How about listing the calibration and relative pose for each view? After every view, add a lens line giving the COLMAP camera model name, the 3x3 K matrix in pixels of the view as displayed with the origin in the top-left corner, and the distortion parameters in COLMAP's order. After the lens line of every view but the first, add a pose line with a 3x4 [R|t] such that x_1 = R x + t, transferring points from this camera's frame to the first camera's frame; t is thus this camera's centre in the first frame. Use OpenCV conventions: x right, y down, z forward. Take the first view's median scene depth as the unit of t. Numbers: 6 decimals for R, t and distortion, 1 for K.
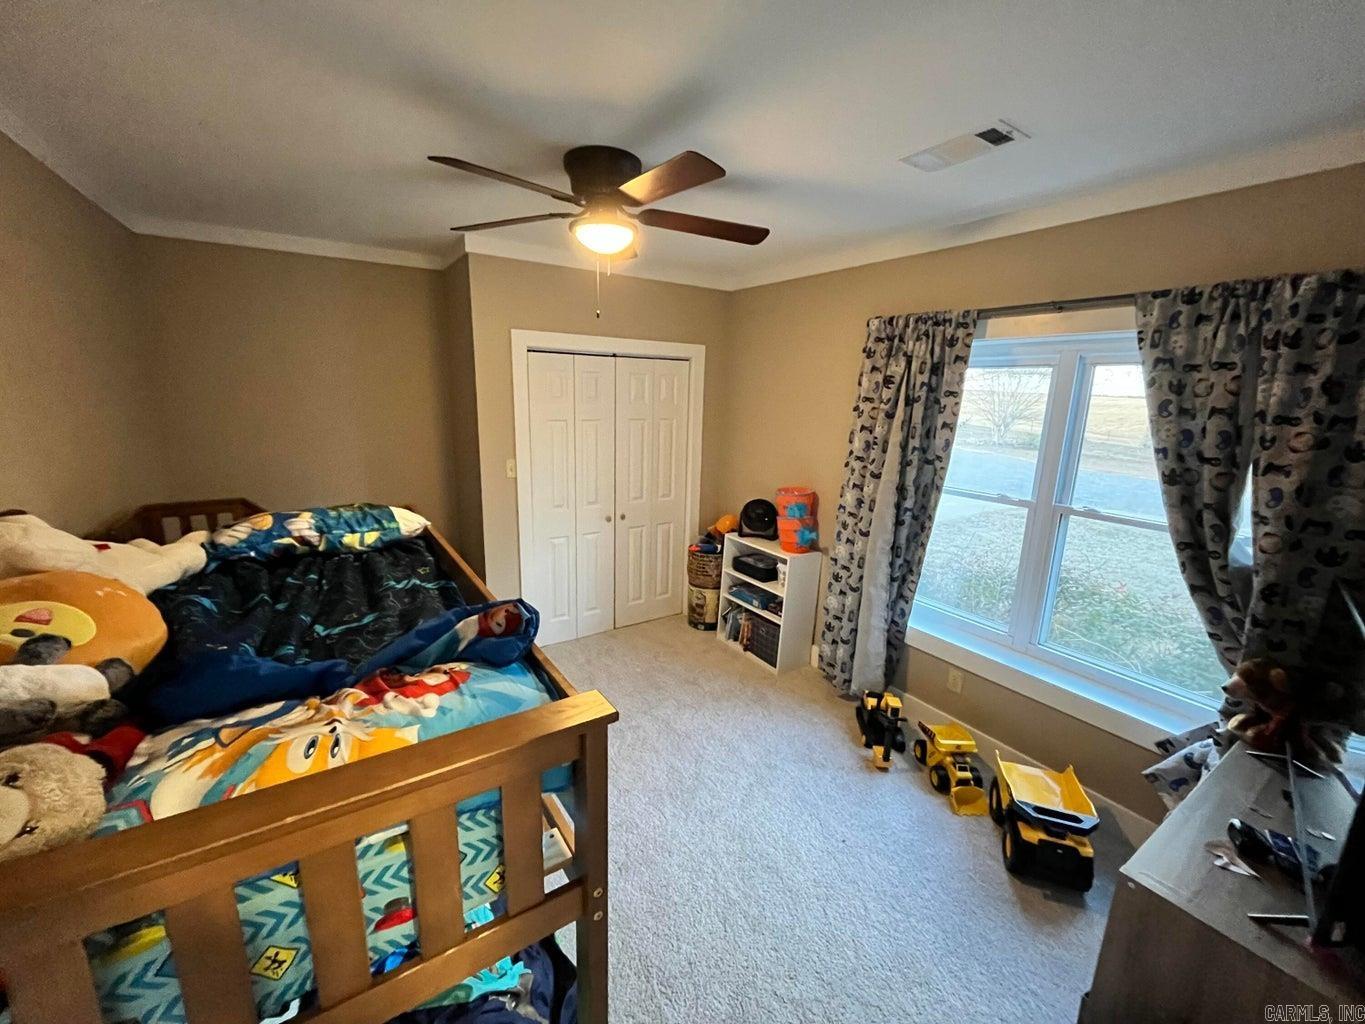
lens RADIAL K [[552.2, 0, 681.3], [0, 552.2, 509.3], [0, 0, 1]] dist [-0.004361, 0.000044]
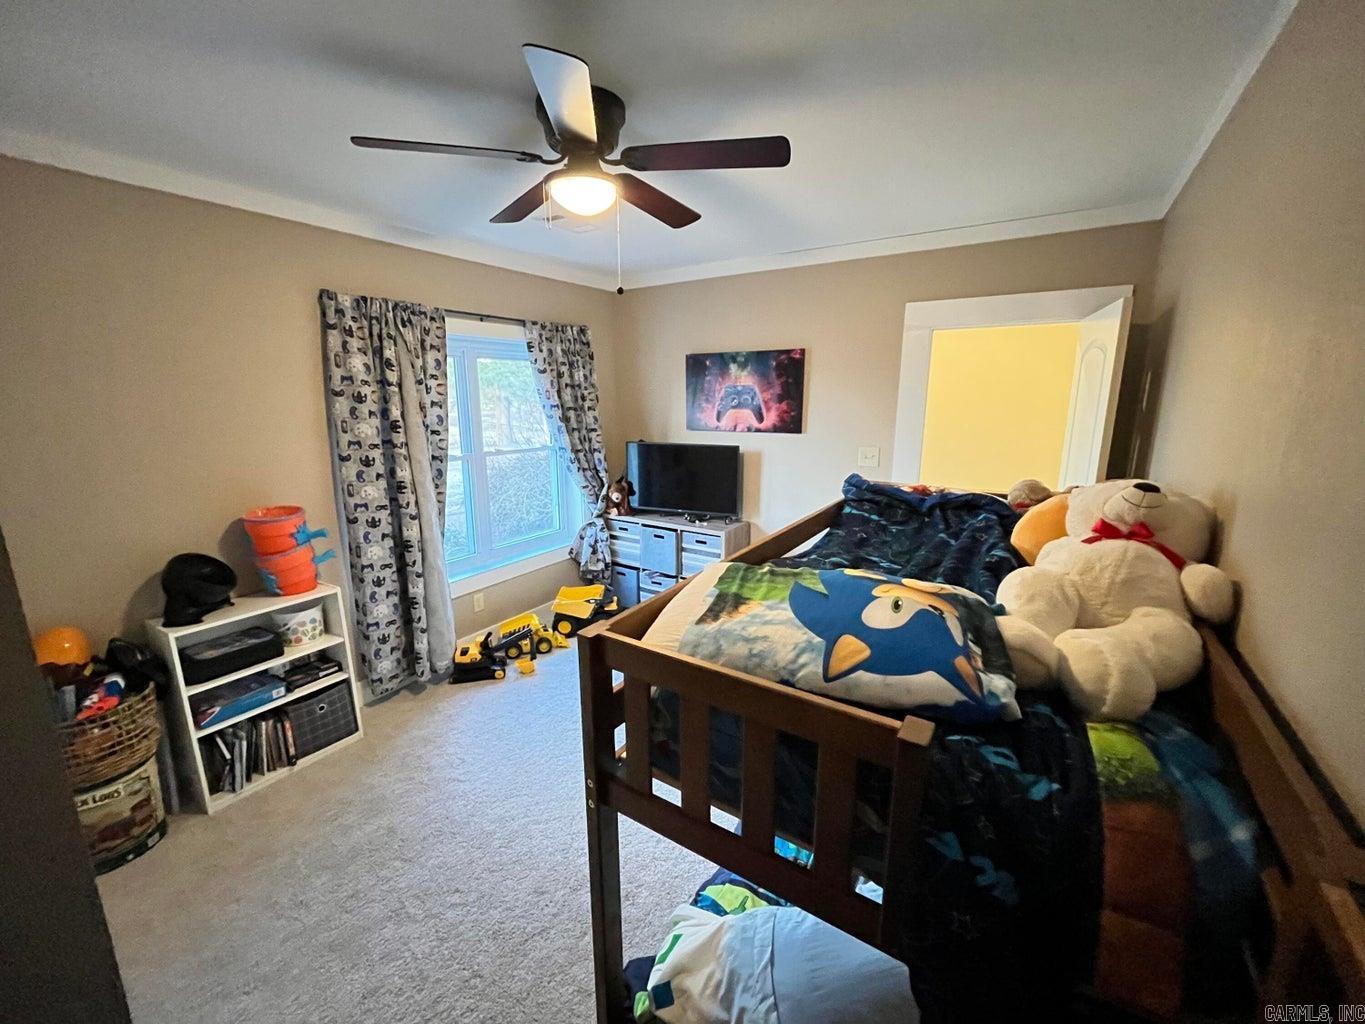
lens RADIAL K [[552.2, 0, 681.3], [0, 552.2, 509.3], [0, 0, 1]] dist [-0.004361, 0.000044]
pose [[-0.391283, -0.161780, 0.905939, -0.842195], [0.243212, 0.931246, 0.271345, -0.131080], [-0.887551, 0.326508, -0.325034, 0.992551]]
